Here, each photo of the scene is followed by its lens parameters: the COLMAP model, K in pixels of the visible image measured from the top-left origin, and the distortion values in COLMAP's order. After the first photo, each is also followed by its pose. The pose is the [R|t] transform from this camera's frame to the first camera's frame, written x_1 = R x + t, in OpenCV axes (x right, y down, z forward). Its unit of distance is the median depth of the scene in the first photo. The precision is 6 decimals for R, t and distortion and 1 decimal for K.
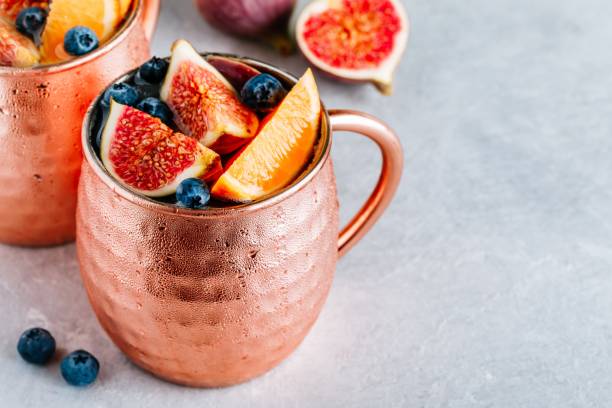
lens RADIAL K [[2224.4, 0, 306.7], [0, 2224.4, 205.0], [0, 0, 1]] dist [0.224798, 0.000000]
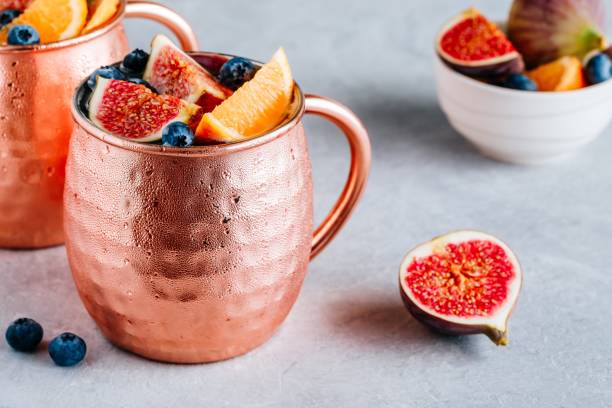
lens RADIAL K [[2224.4, 0, 301.6], [0, 2224.4, 205.3], [0, 0, 1]] dist [0.224798, 0.000000]
pose [[0.998683, -0.028316, 0.042785, -0.037315], [0.039226, 0.958908, -0.280993, 0.314357], [-0.033070, 0.282302, 0.958756, -0.008909]]
